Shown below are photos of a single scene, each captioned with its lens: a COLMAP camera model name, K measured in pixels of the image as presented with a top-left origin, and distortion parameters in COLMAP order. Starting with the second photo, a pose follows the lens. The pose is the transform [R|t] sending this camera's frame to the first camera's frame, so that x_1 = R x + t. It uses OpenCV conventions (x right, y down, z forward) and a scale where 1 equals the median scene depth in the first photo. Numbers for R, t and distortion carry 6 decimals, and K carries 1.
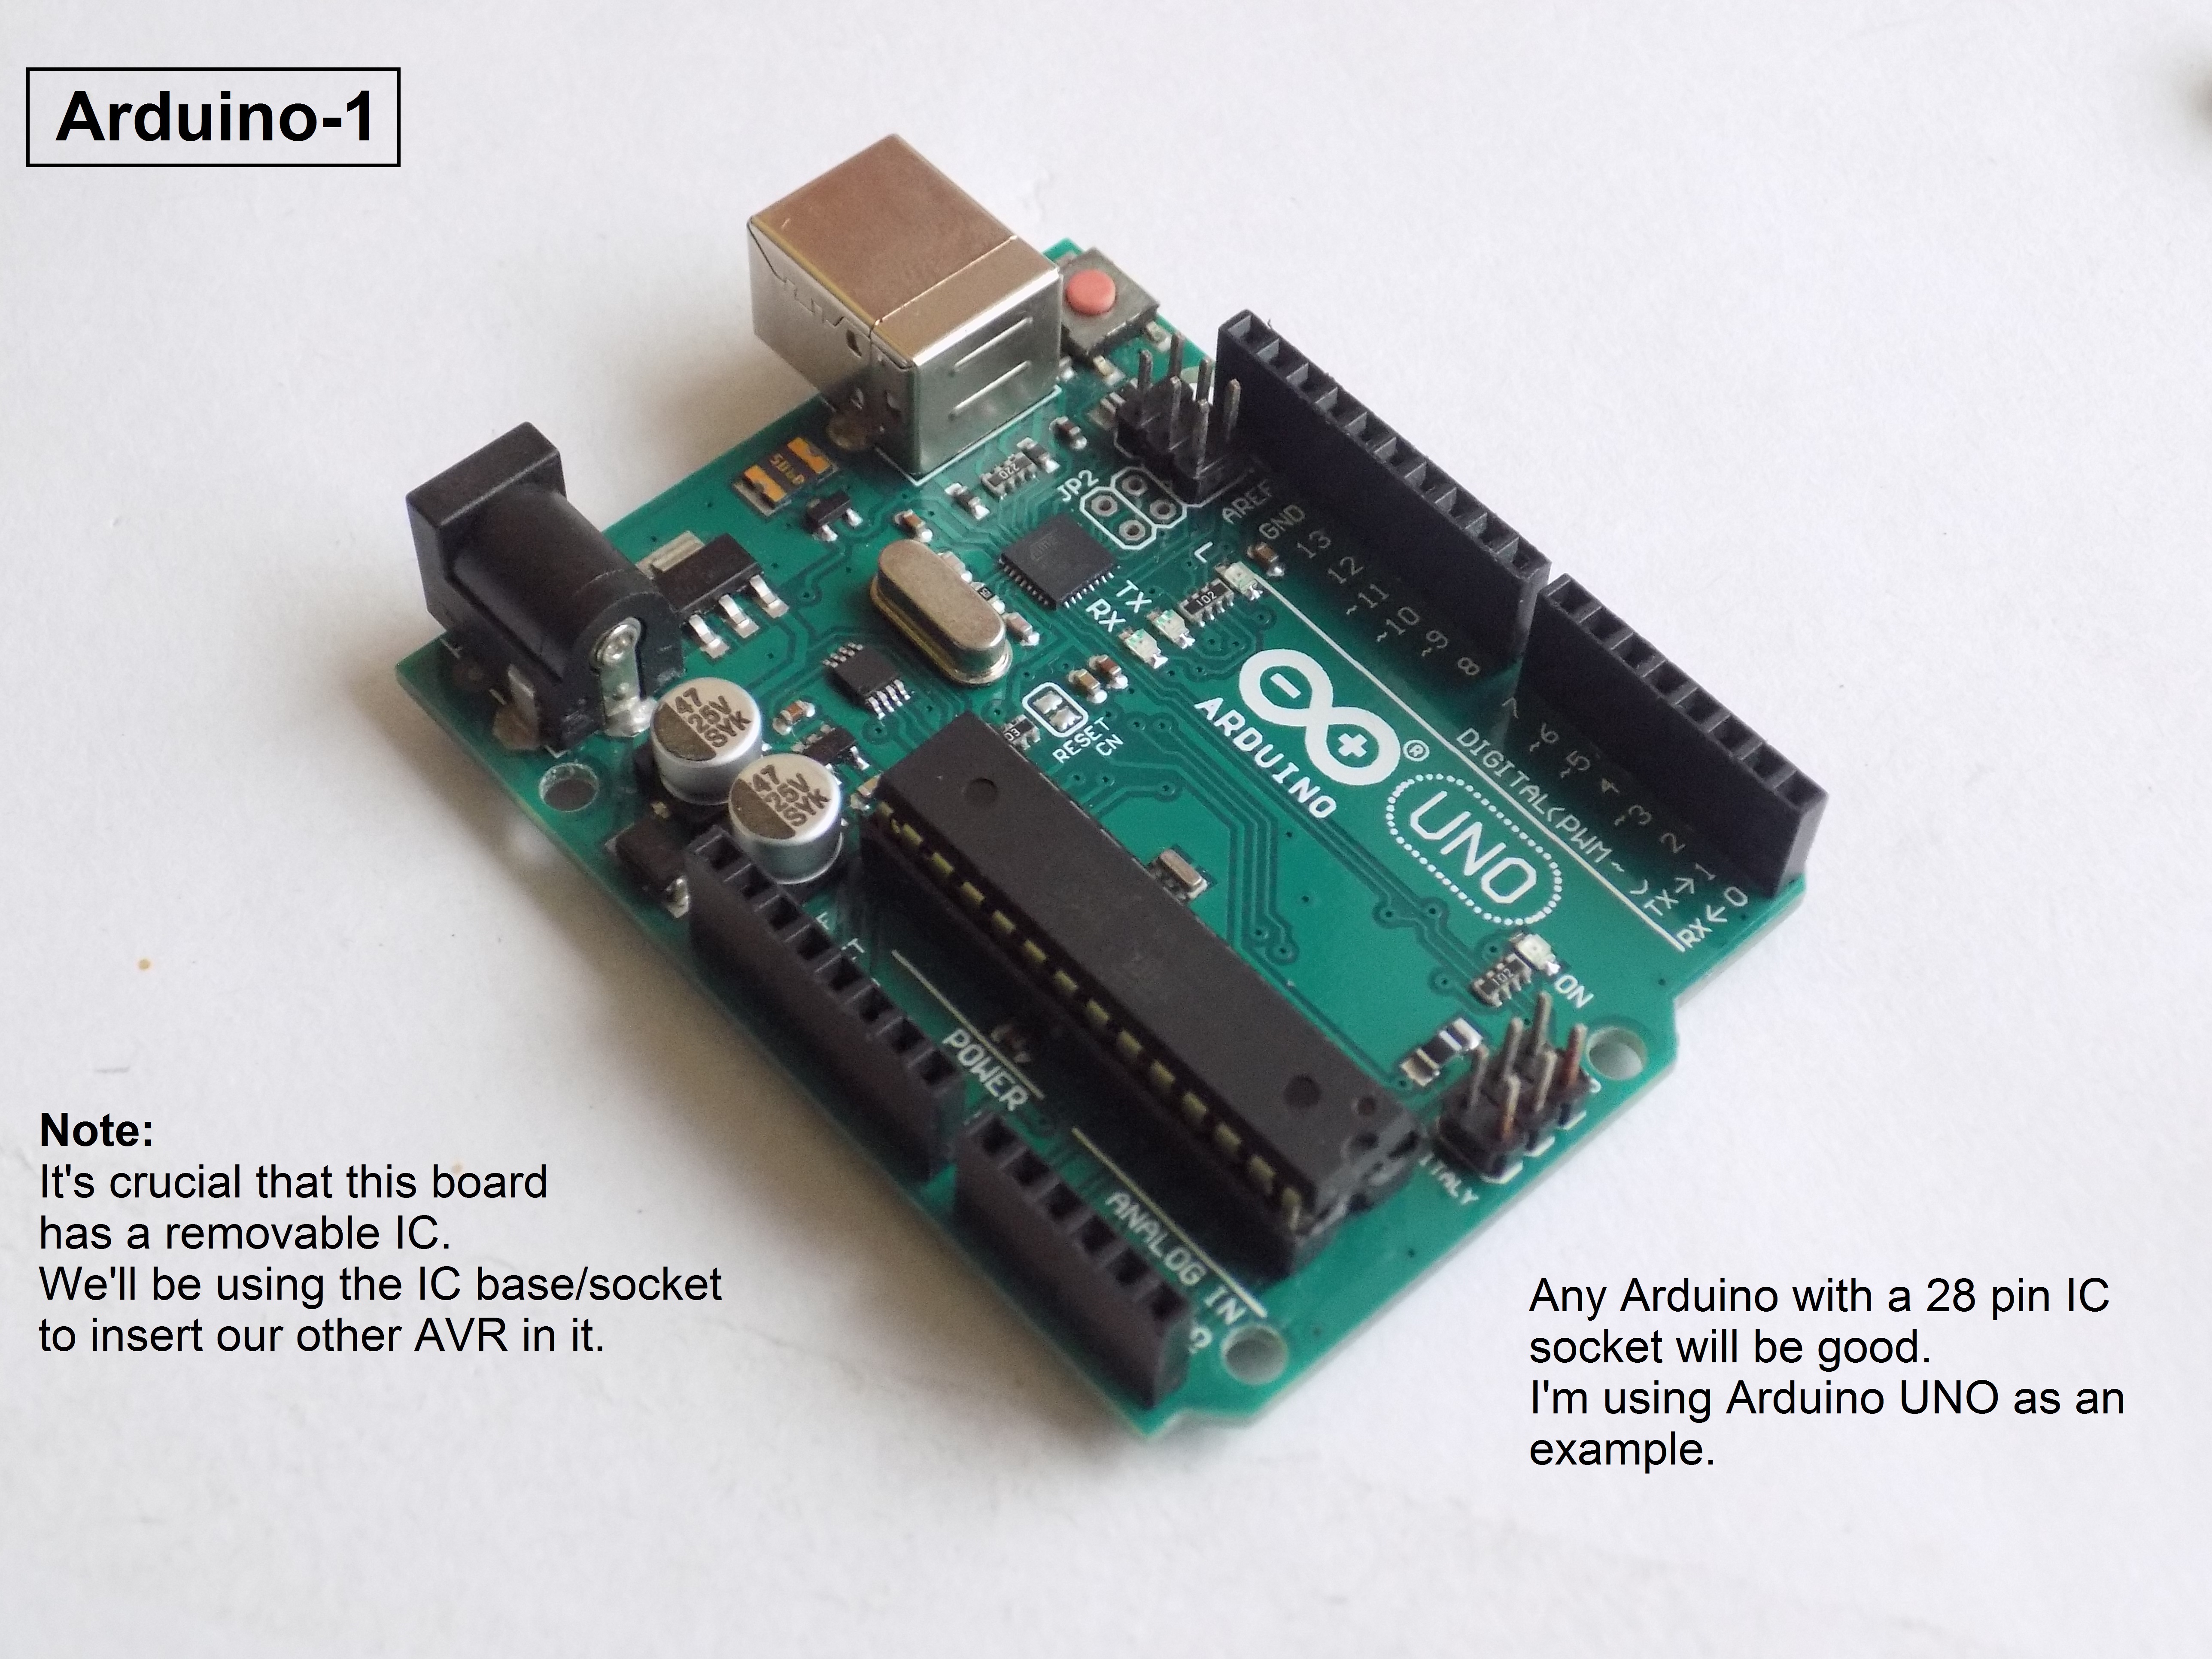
lens RADIAL K [[3601.0, 0, 1106.0], [0, 3601.0, 829.5], [0, 0, 1]] dist [-0.383735, -0.009999]
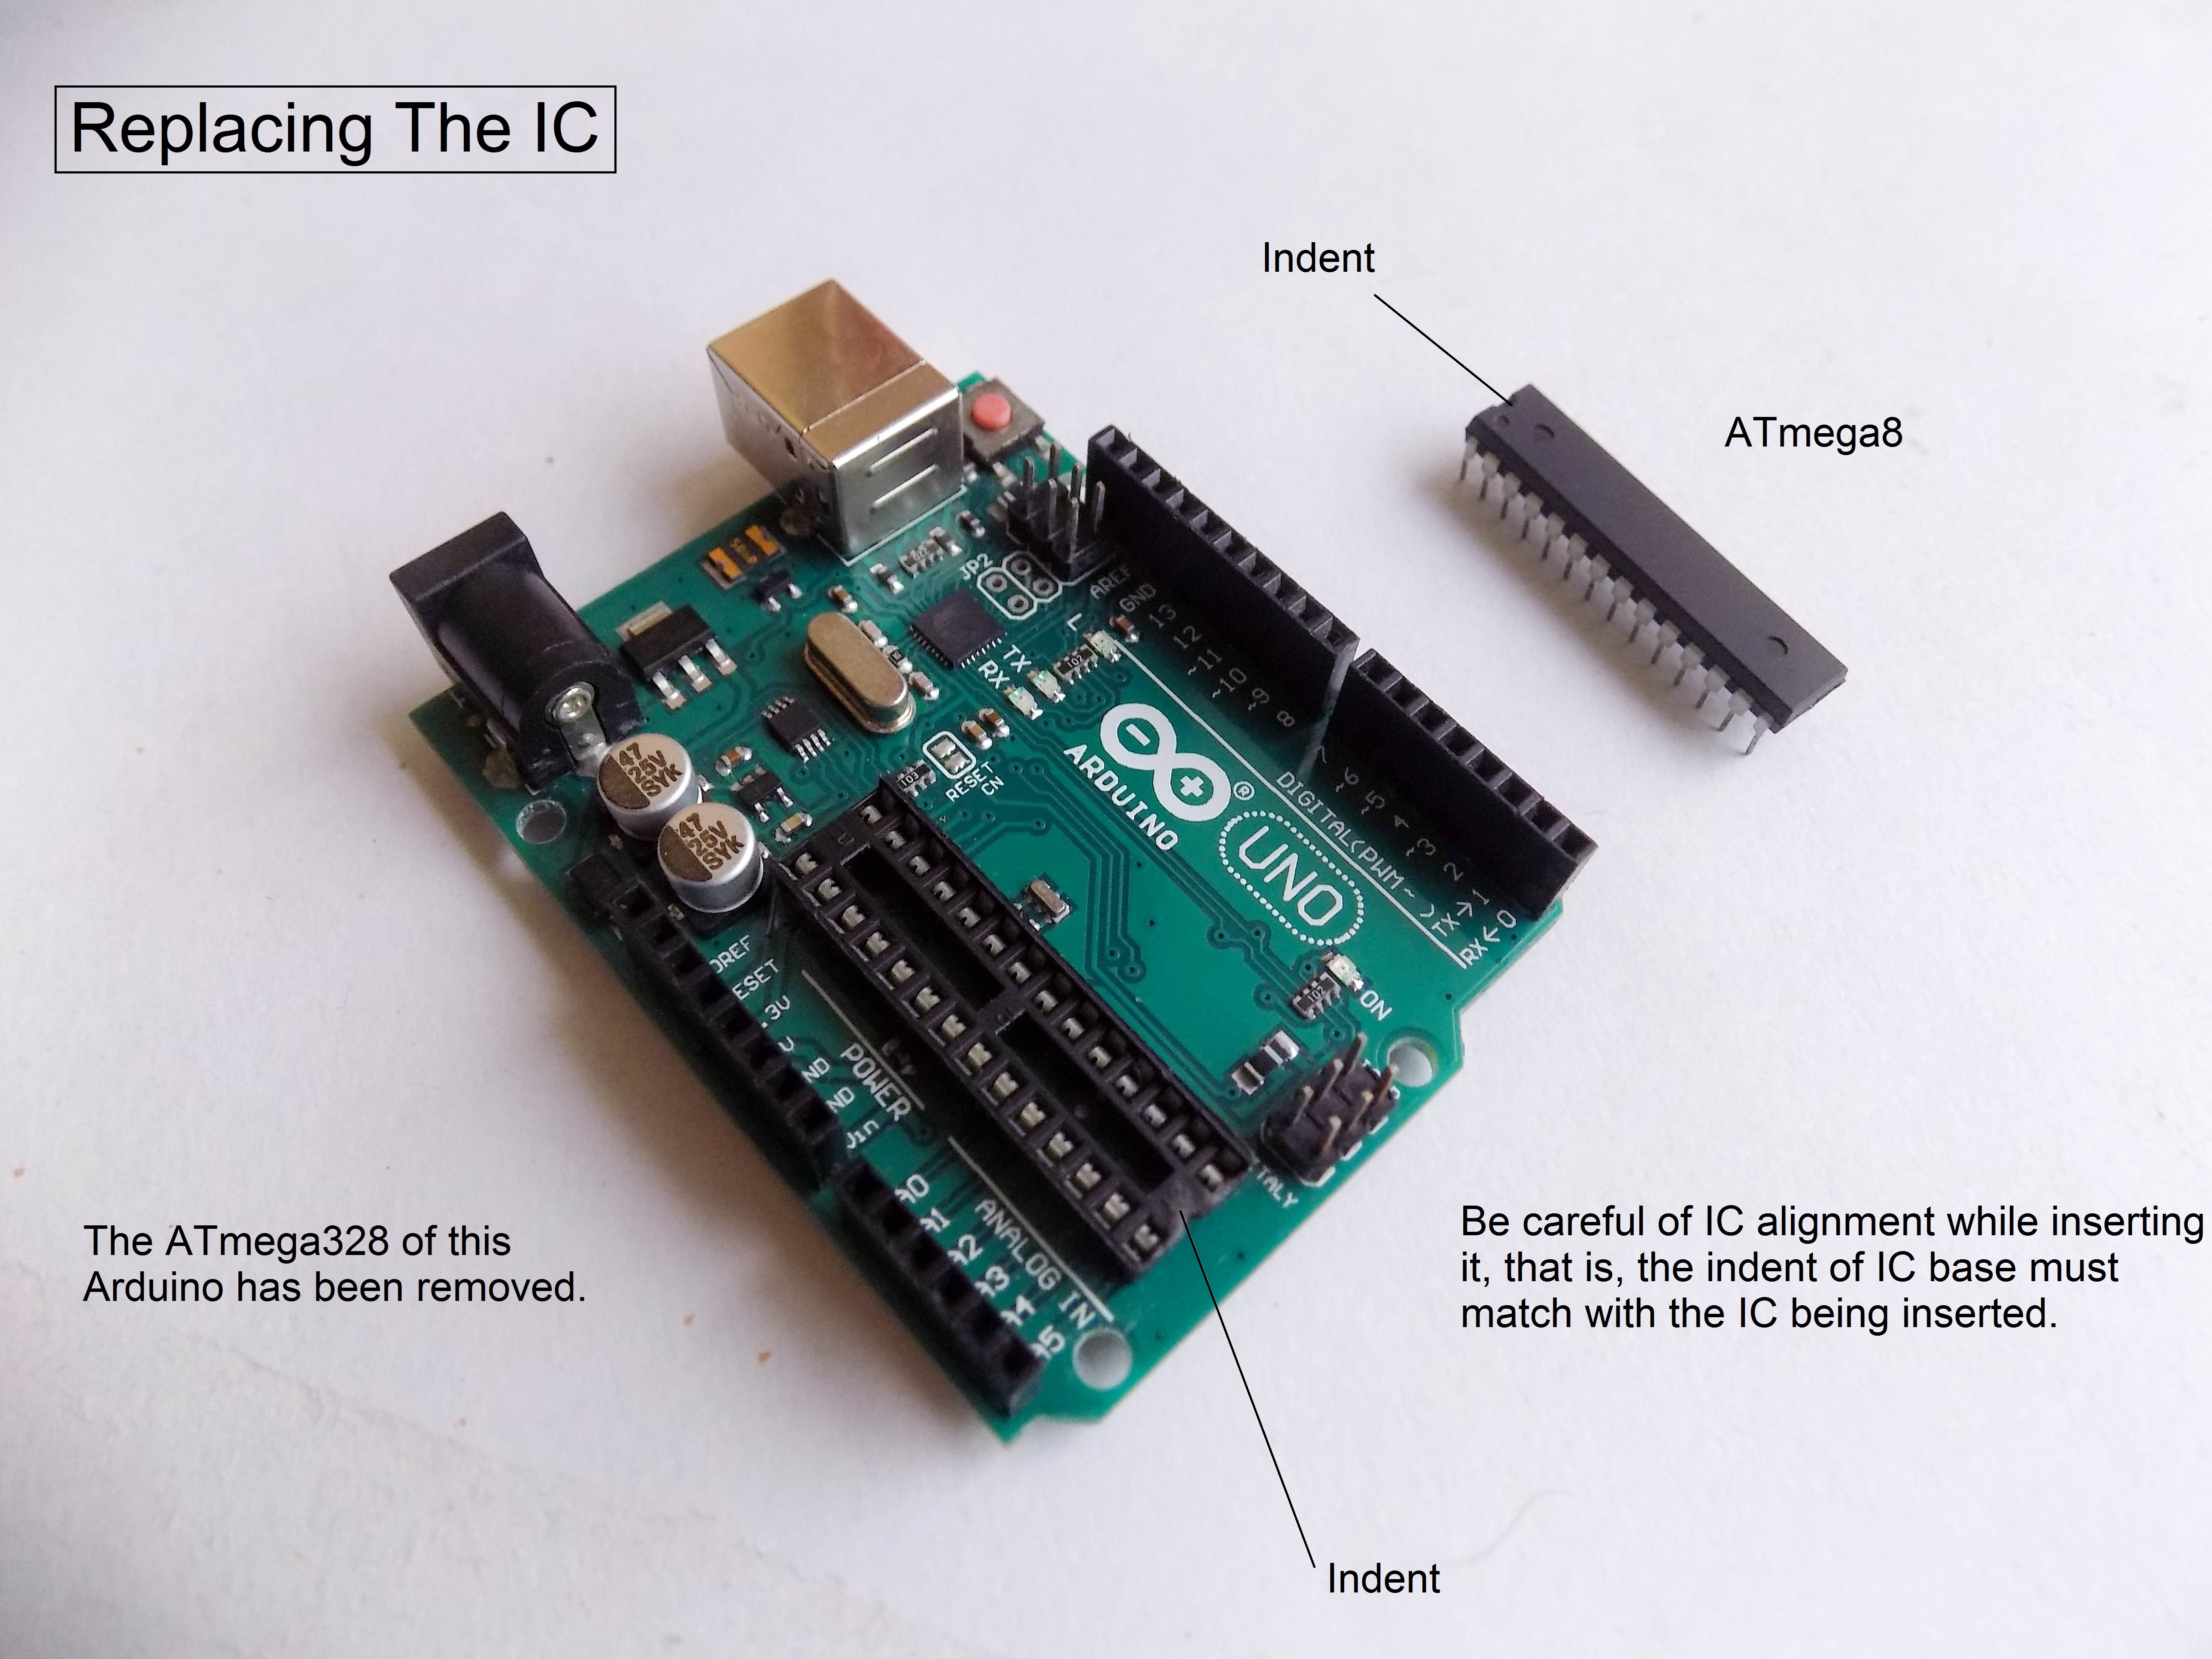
lens RADIAL K [[1495.1, 0, 1106.0], [0, 1495.1, 829.5], [0, 0, 1]] dist [-0.114208, 0.000721]
pose [[0.999606, 0.008338, 0.026805, 0.025754], [-0.010983, 0.994914, 0.100127, -0.059559], [-0.025834, -0.100382, 0.994614, 0.492851]]
